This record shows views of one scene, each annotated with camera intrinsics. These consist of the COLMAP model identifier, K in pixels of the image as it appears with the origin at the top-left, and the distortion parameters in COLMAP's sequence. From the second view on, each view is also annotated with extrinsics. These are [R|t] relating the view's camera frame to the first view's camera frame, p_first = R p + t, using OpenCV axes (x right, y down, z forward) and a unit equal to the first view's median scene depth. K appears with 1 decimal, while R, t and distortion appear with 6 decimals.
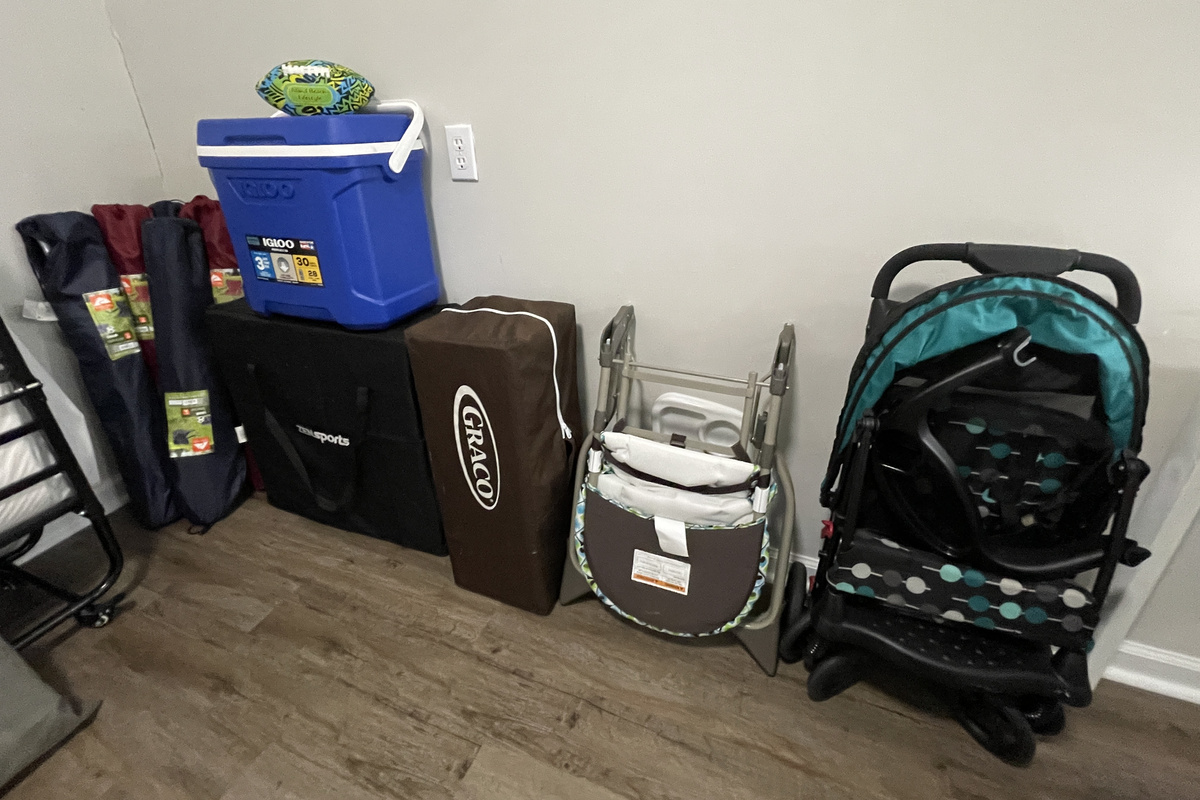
lens RADIAL K [[520.9, 0, 599.3], [0, 520.9, 381.2], [0, 0, 1]] dist [-0.000615, 0.000294]
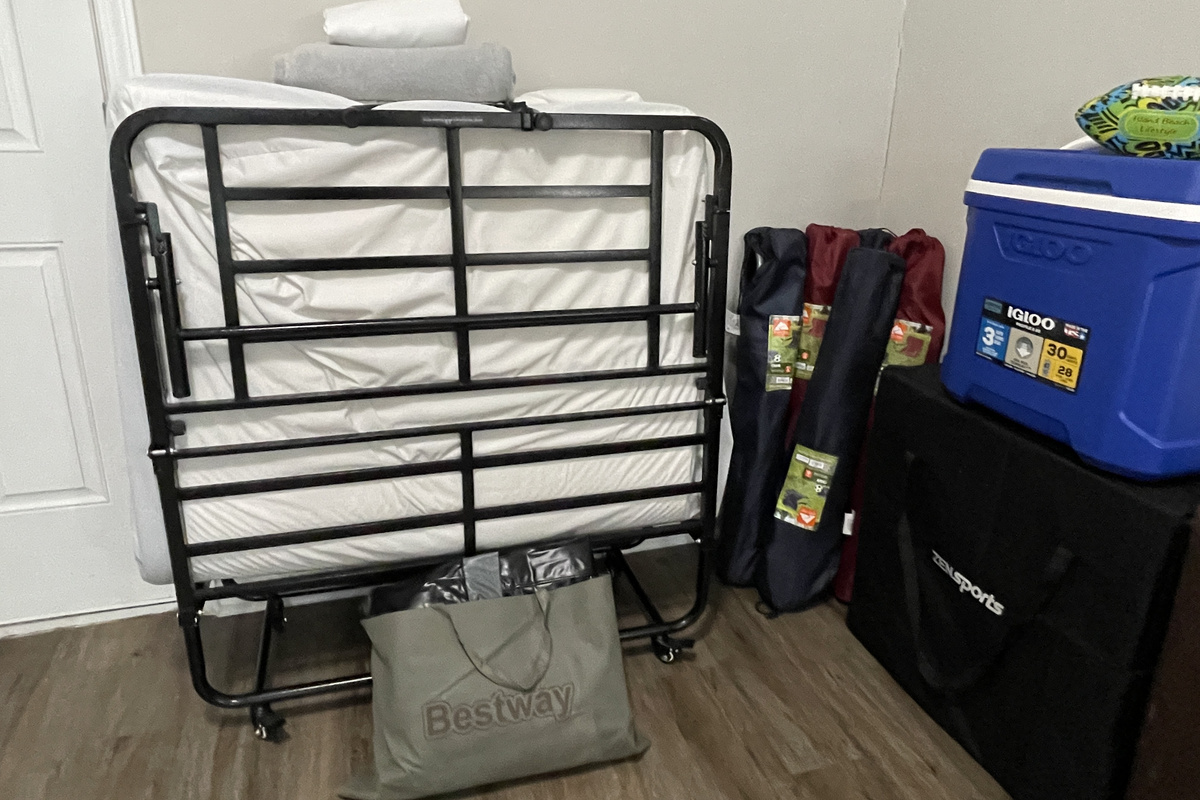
lens RADIAL K [[760.6, 0, 600.0], [0, 760.6, 400.0], [0, 0, 1]] dist [-0.000886, -0.003553]
pose [[0.618532, 0.306256, -0.723620, -0.169566], [-0.384269, 0.921177, 0.061403, 0.004435], [0.685387, 0.240085, 0.687462, -0.100317]]
